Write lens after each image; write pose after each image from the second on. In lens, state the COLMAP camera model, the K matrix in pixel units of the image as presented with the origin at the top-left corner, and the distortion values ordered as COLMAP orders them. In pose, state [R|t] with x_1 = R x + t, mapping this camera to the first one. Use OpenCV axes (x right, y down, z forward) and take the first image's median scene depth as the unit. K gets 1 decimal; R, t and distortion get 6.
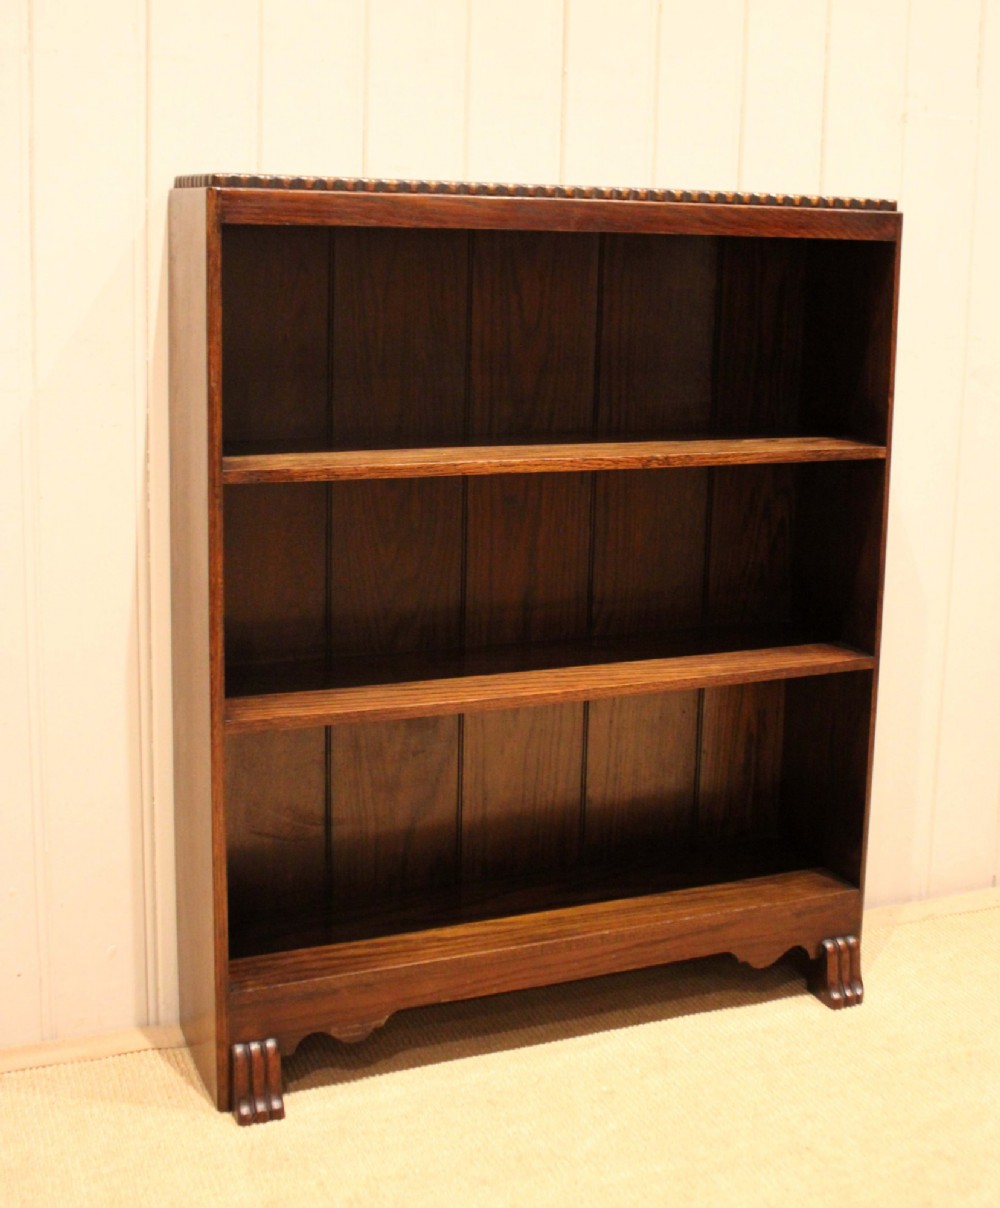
lens RADIAL K [[1576.1, 0, 526.0], [0, 1576.1, 464.6], [0, 0, 1]] dist [-0.074985, 0.017560]
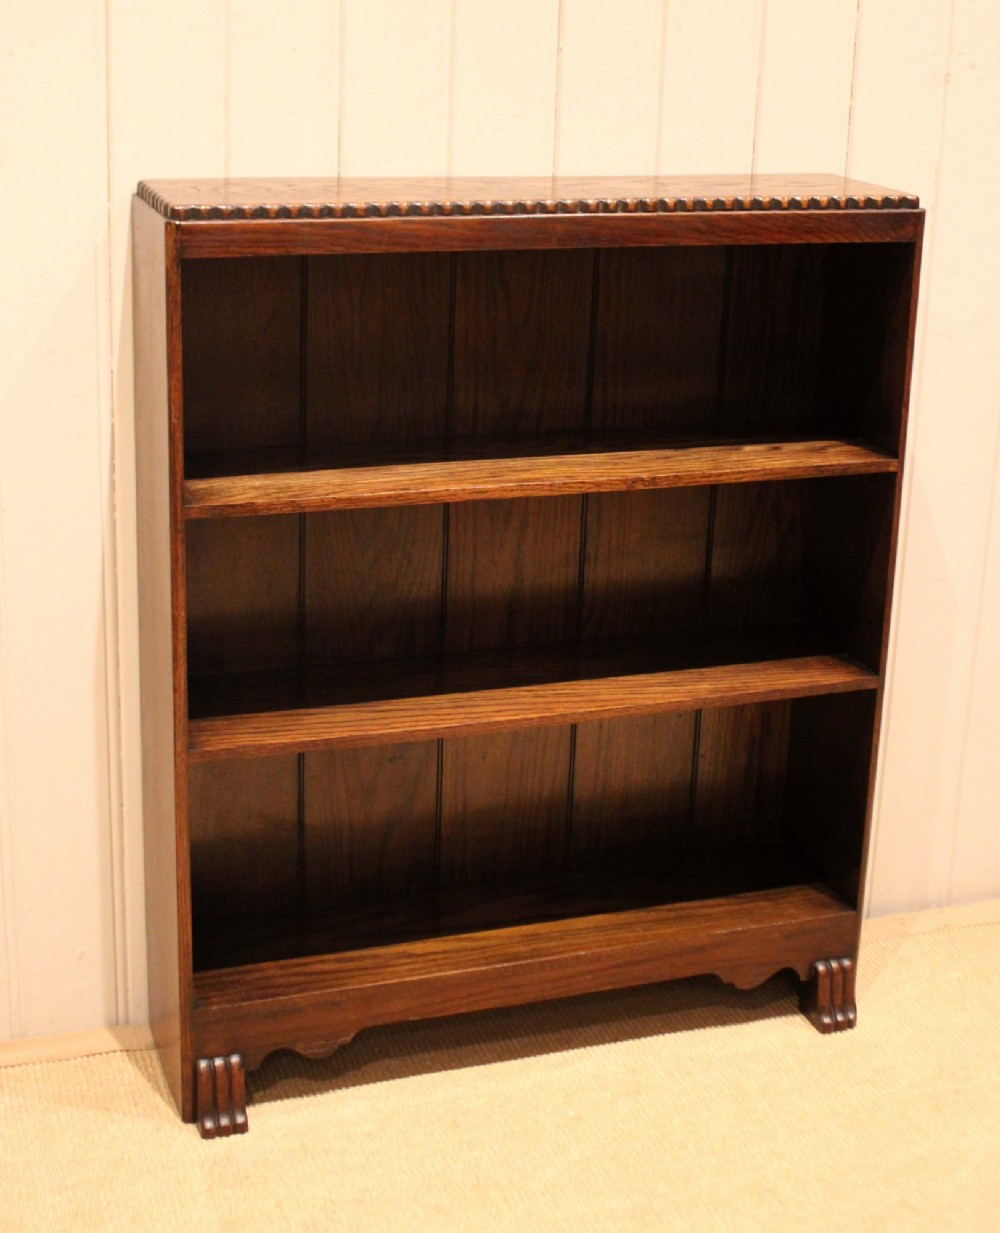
lens RADIAL K [[1883.3, 0, 477.5], [0, 1883.3, 460.3], [0, 0, 1]] dist [-0.038737, -0.034314]
pose [[0.997270, 0.025040, -0.069468, 0.062943], [-0.016696, 0.992850, 0.118199, -0.149368], [0.071931, -0.116716, 0.990557, -0.131440]]
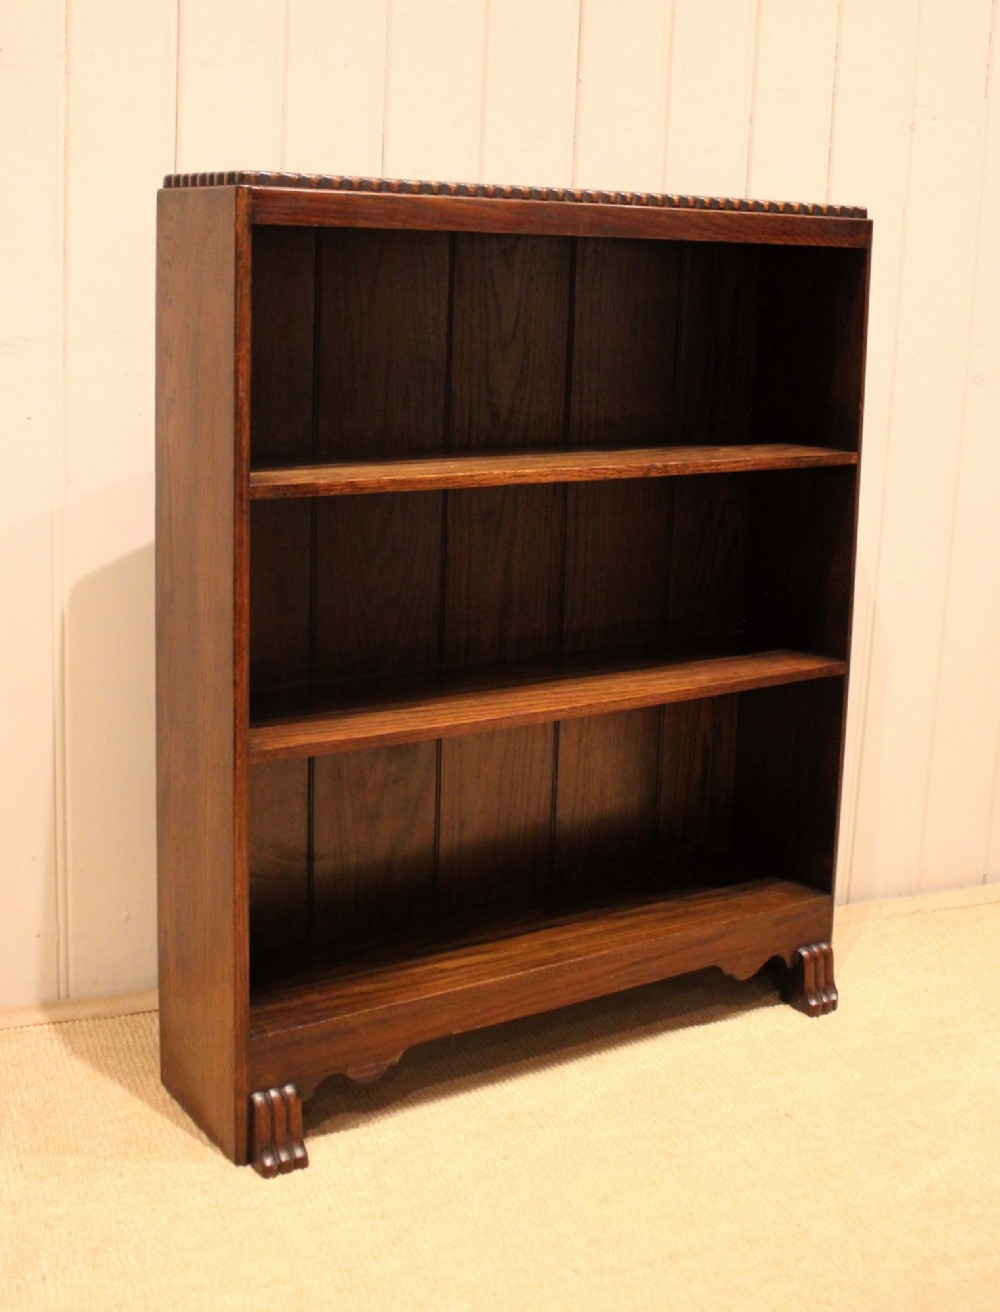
lens RADIAL K [[1675.8, 0, 500.2], [0, 1675.8, 490.2], [0, 0, 1]] dist [-0.097945, 0.056661]
pose [[0.984924, -0.020654, 0.171751, -0.195547], [0.021358, 0.999769, -0.002251, 0.011199], [-0.171665, 0.005885, 0.985138, -0.016340]]
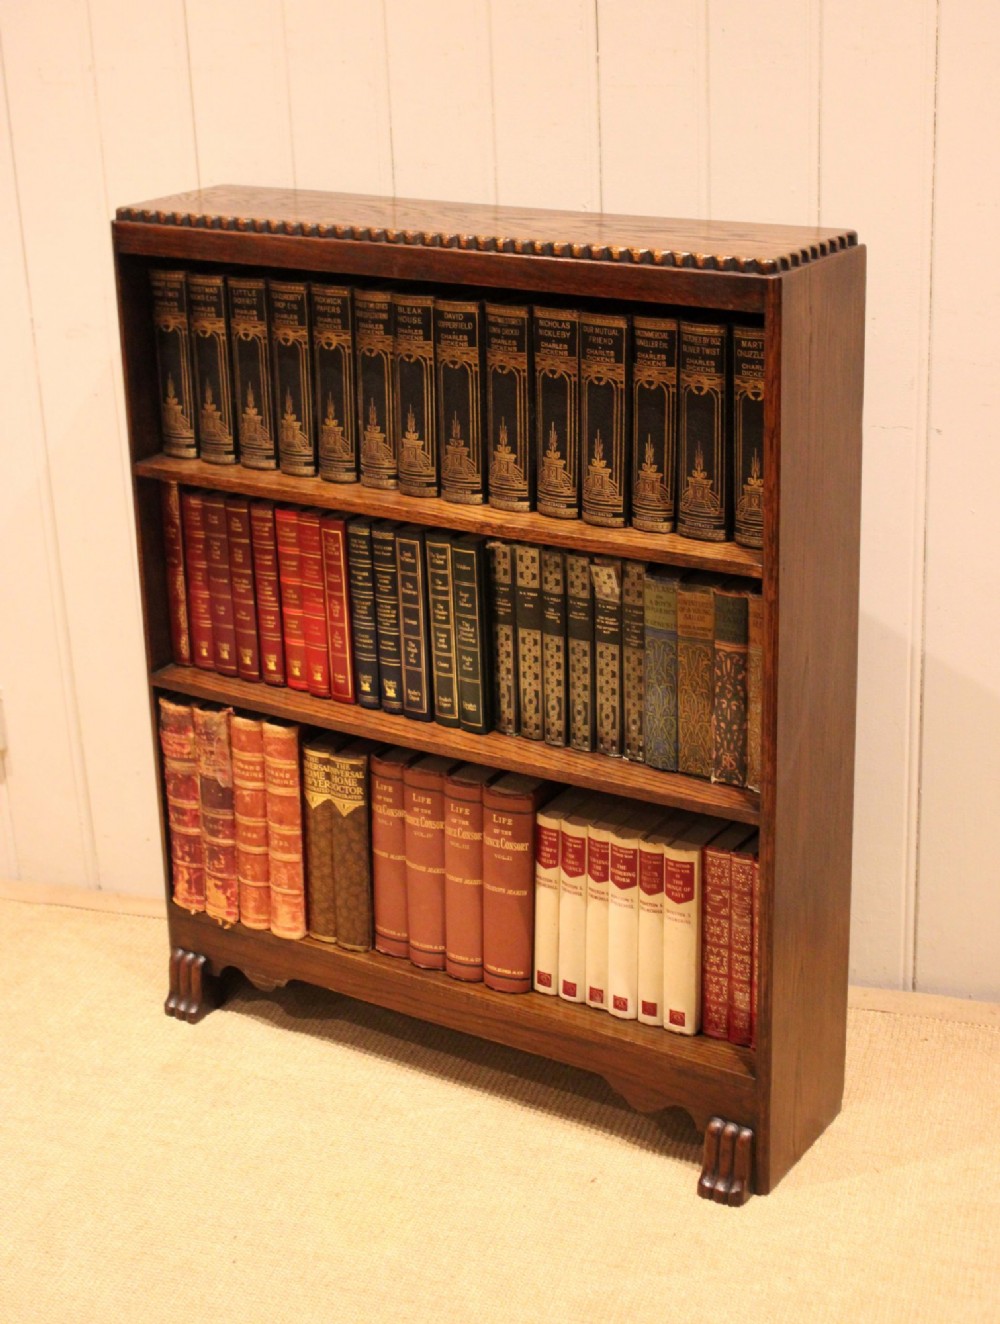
lens RADIAL K [[2155.4, 0, 500.7], [0, 2155.4, 595.2], [0, 0, 1]] dist [-0.015936, -0.099994]
pose [[0.558726, 0.225013, -0.798245, 1.120443], [-0.088207, 0.973155, 0.212578, -0.236409], [0.824648, -0.048362, 0.563574, 0.290088]]
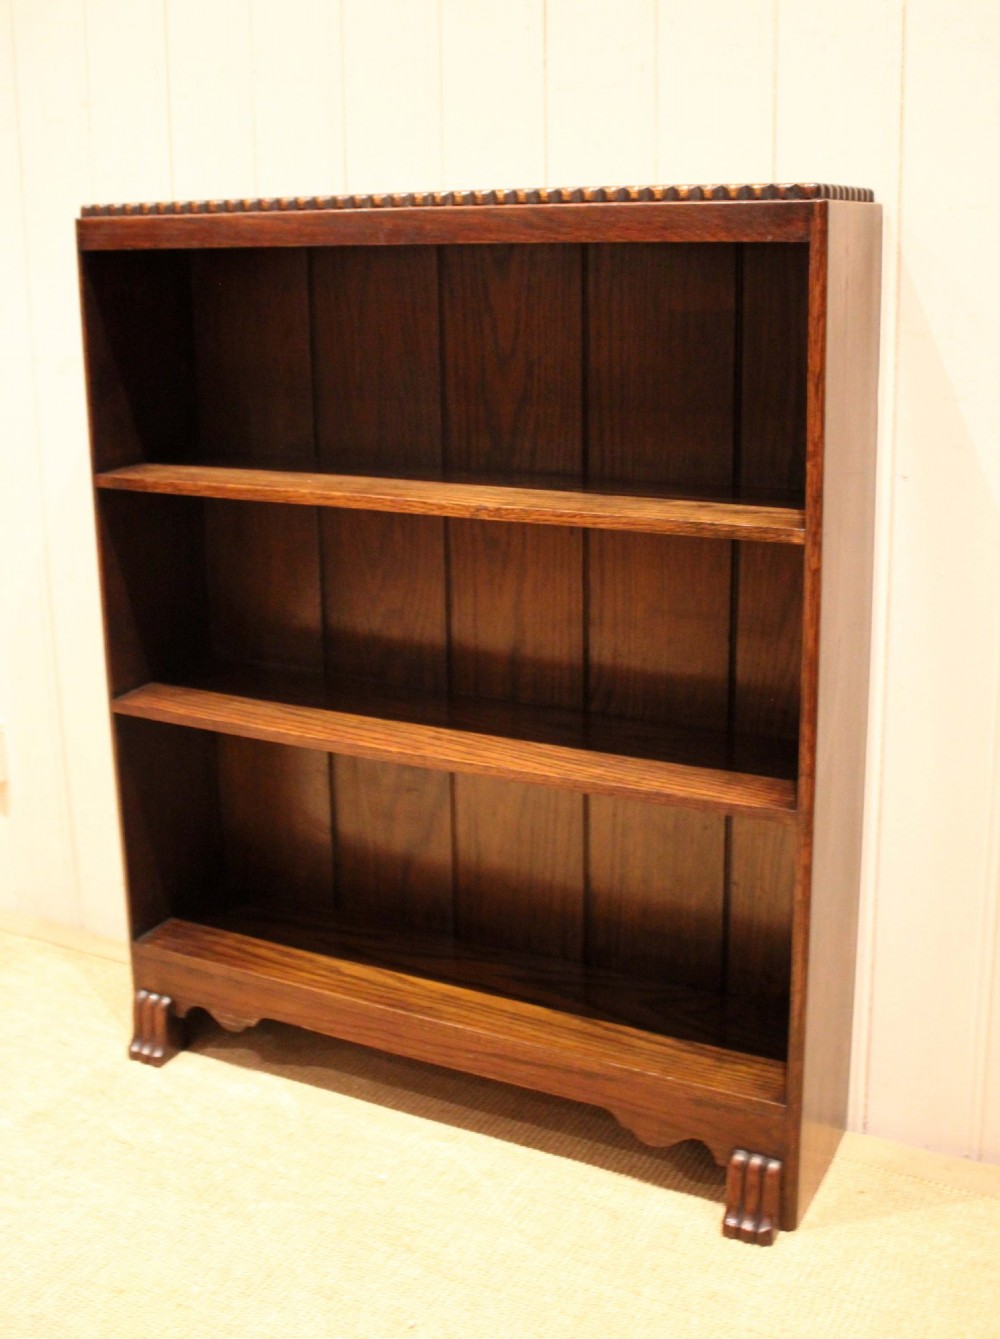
lens RADIAL K [[1534.1, 0, 506.7], [0, 1534.1, 586.4], [0, 0, 1]] dist [-0.112833, 0.041470]
pose [[0.637637, 0.137584, -0.757951, 0.733714], [-0.087100, 0.990488, 0.106520, -0.052019], [0.765397, -0.001904, 0.643556, 0.477076]]
